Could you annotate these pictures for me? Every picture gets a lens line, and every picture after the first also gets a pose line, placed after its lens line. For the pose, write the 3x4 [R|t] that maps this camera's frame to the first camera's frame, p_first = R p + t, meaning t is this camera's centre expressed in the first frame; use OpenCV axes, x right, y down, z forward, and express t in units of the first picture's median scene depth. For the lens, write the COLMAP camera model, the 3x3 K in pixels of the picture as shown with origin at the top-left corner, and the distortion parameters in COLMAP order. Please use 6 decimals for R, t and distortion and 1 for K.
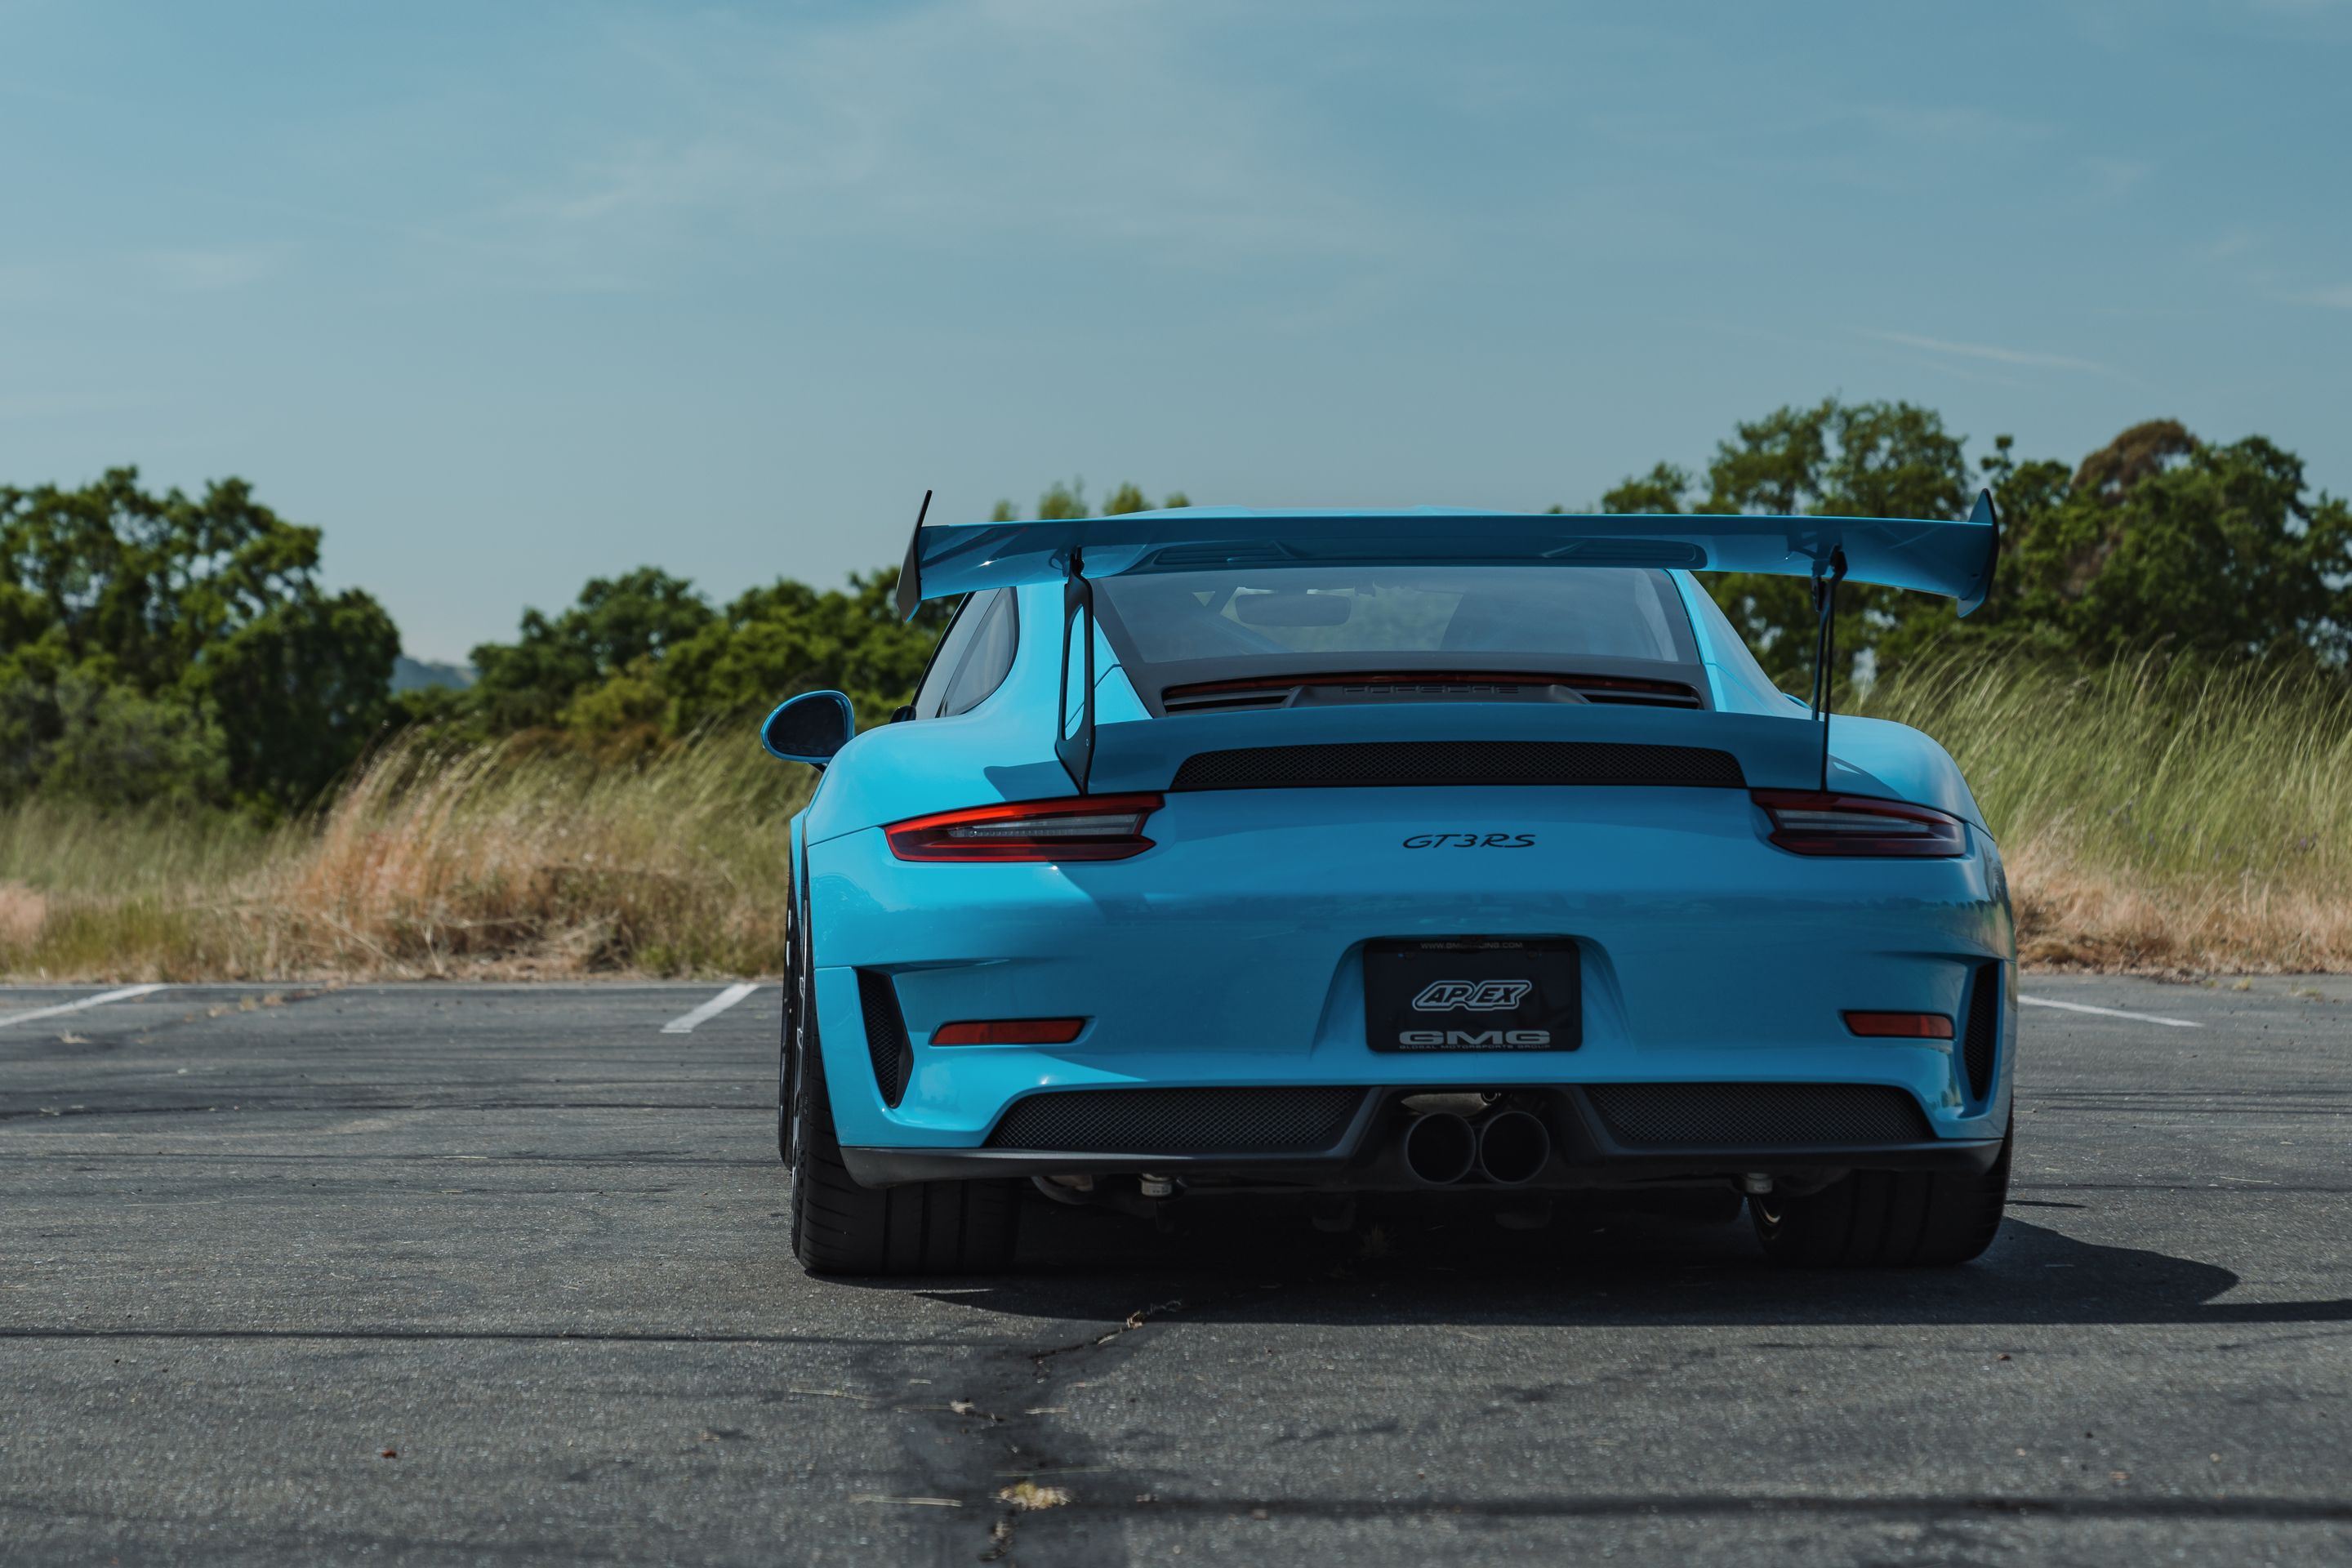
lens RADIAL K [[6390.7, 0, 1176.0], [0, 6390.7, 784.0], [0, 0, 1]] dist [0.032103, 0.338817]
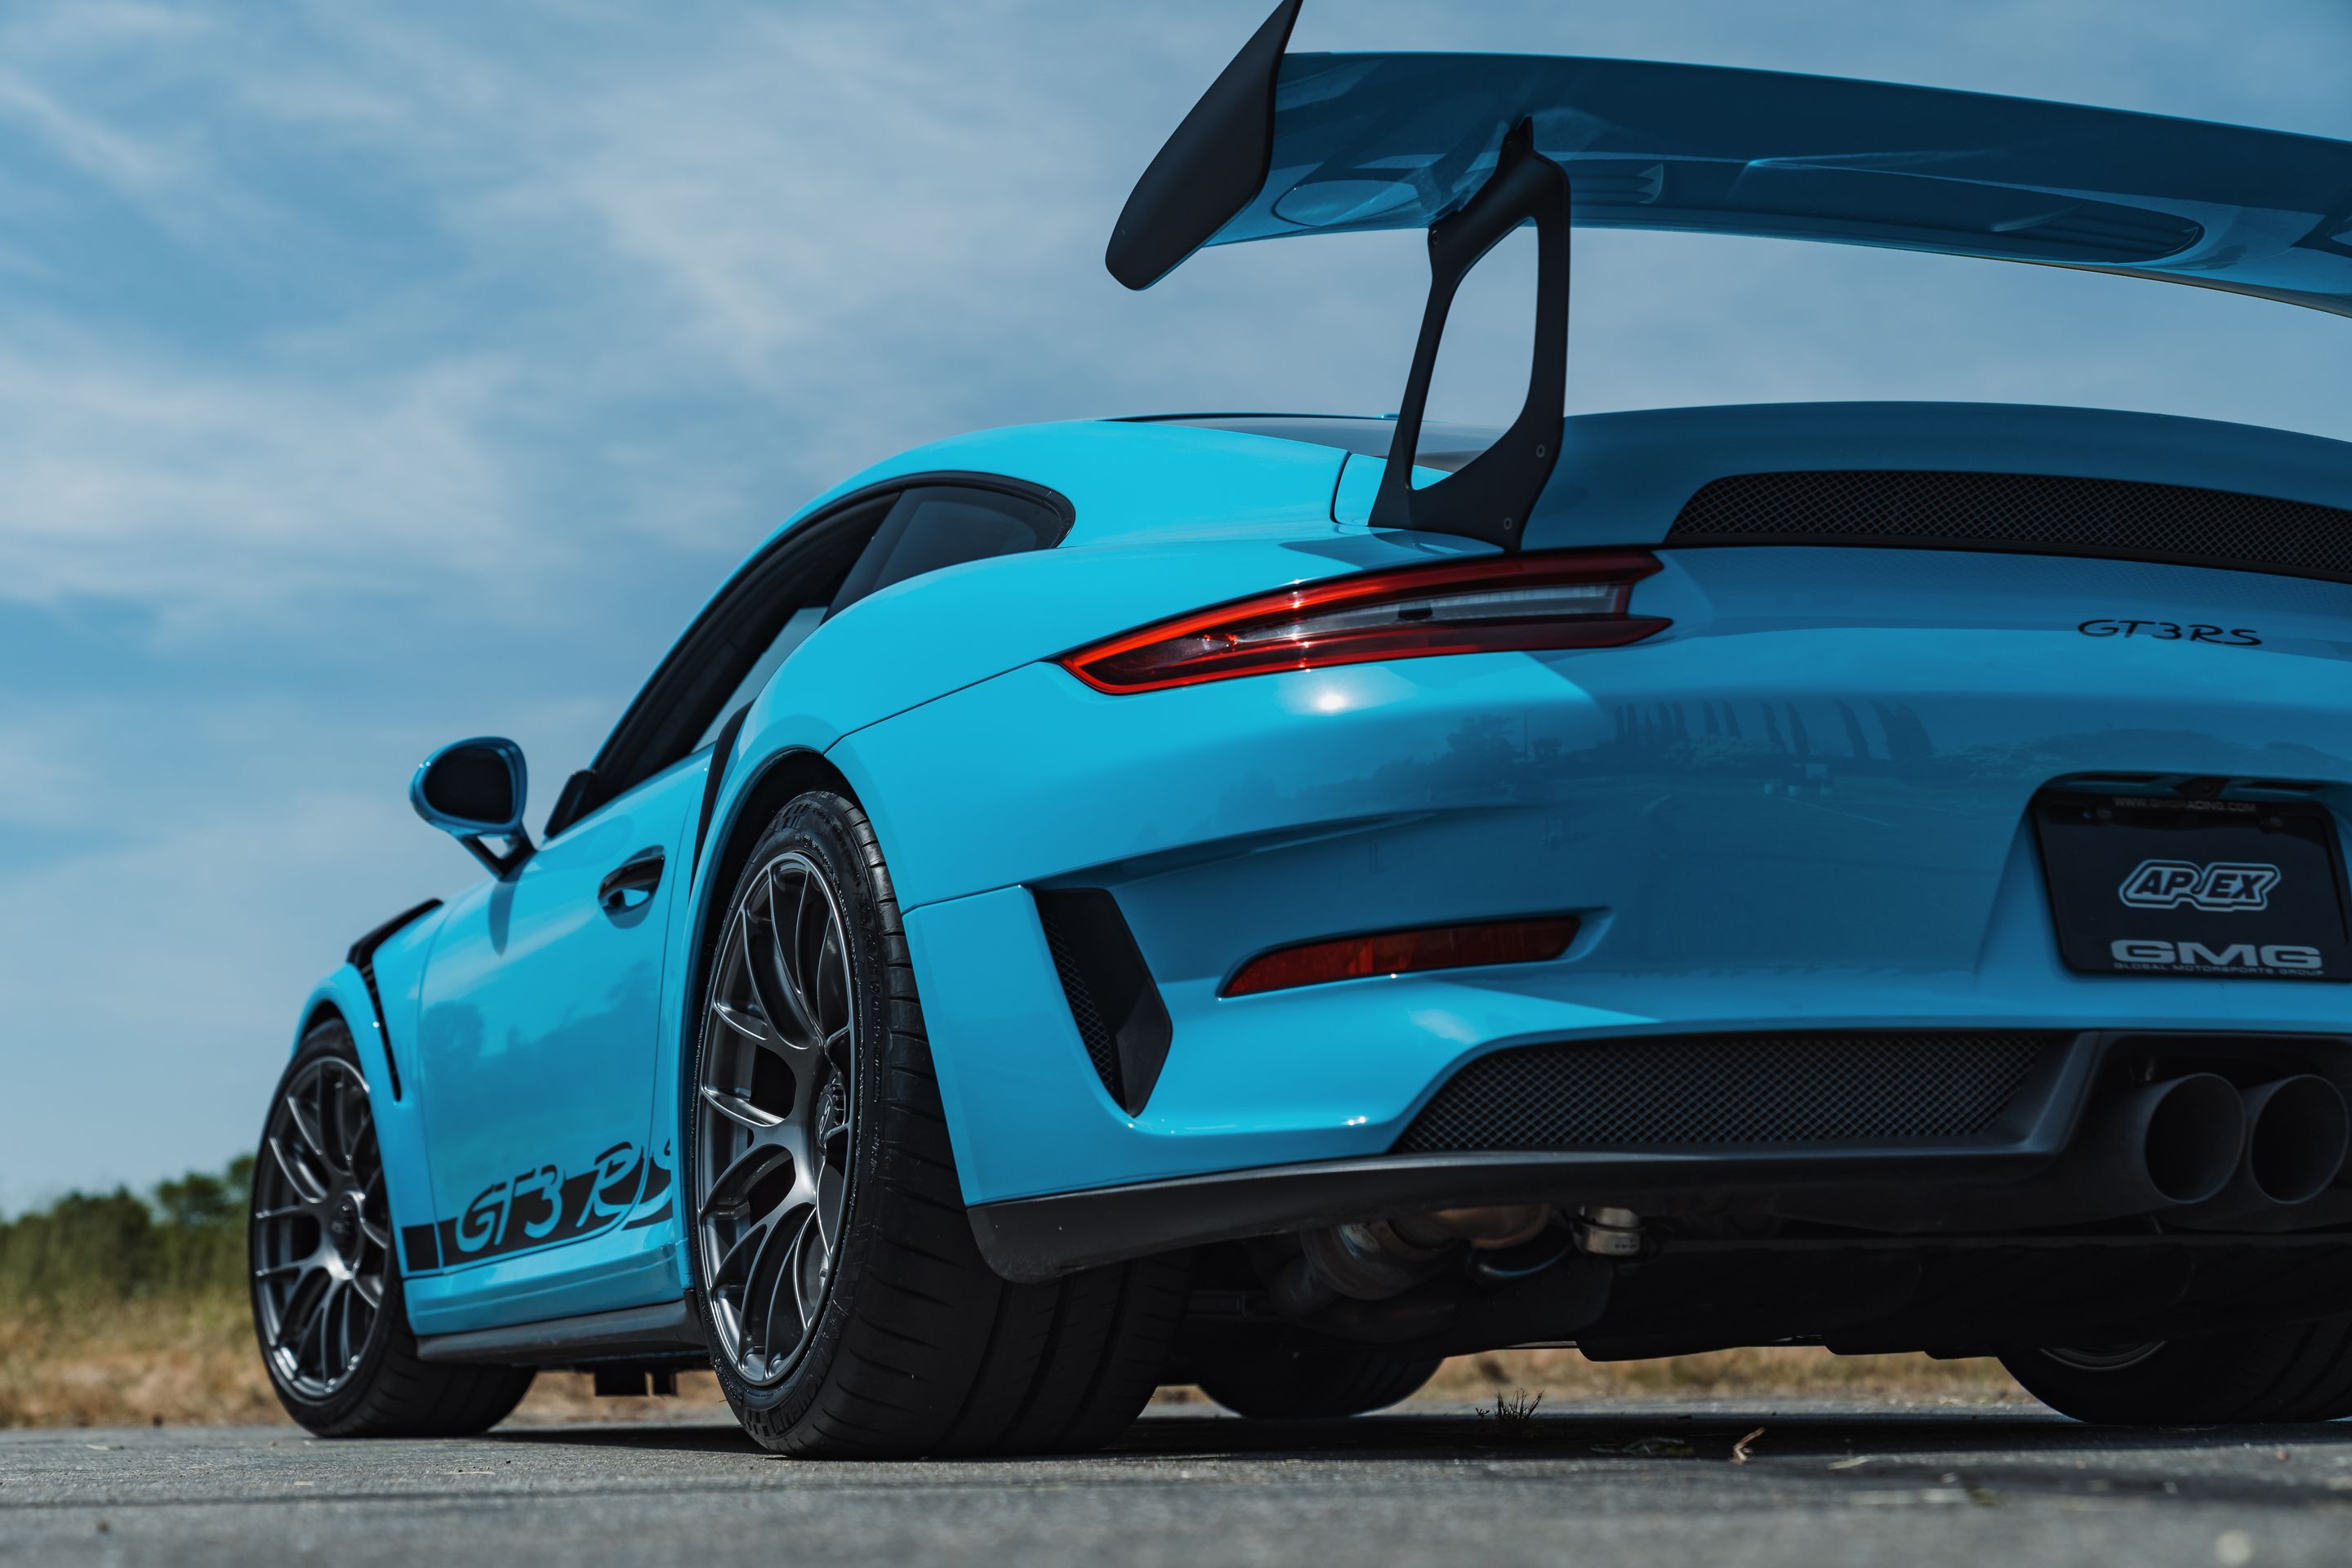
lens RADIAL K [[4090.8, 0, 1176.0], [0, 4090.8, 784.0], [0, 0, 1]] dist [0.024652, 0.155805]
pose [[0.947962, 0.030511, 0.316919, -0.157729], [0.015897, 0.989620, -0.142824, 0.073750], [-0.317987, 0.140430, 0.937637, 0.651961]]
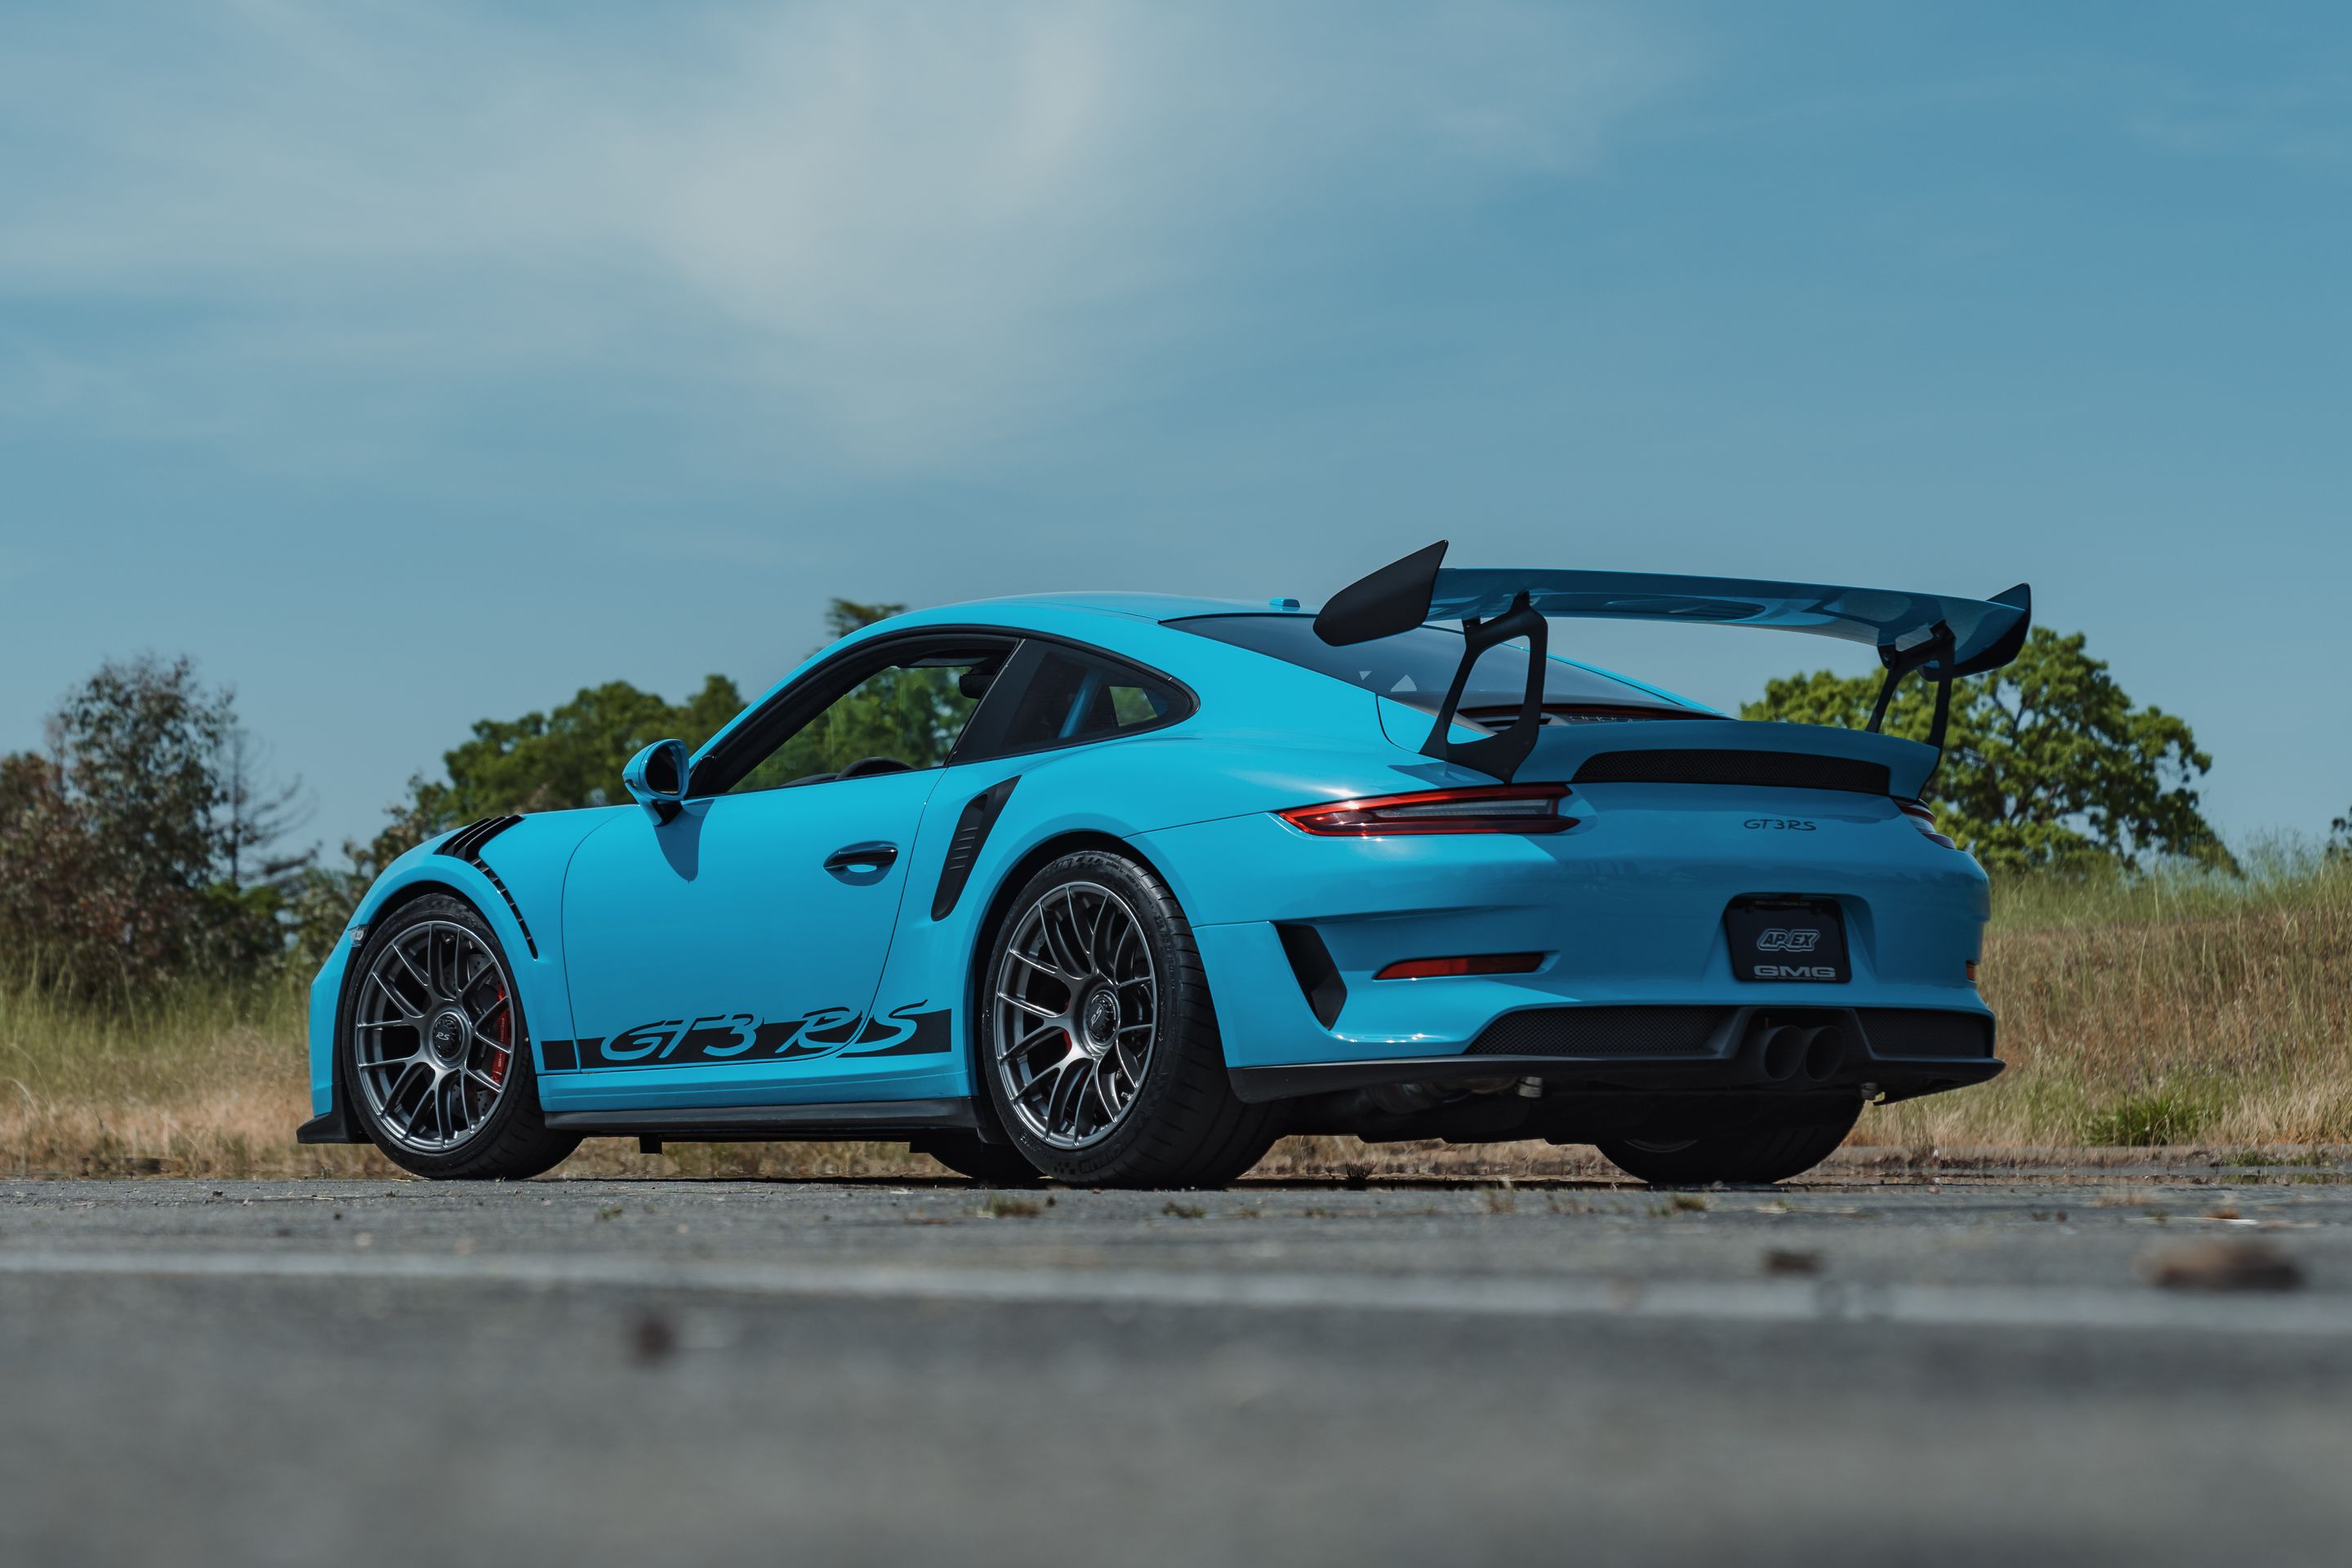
lens RADIAL K [[6390.7, 0, 1176.0], [0, 6390.7, 784.0], [0, 0, 1]] dist [0.032103, 0.338817]
pose [[0.834106, 0.031368, 0.550711, -0.768392], [-0.000817, 0.998451, -0.055635, 0.072330], [-0.551603, 0.045956, 0.832840, -0.039463]]
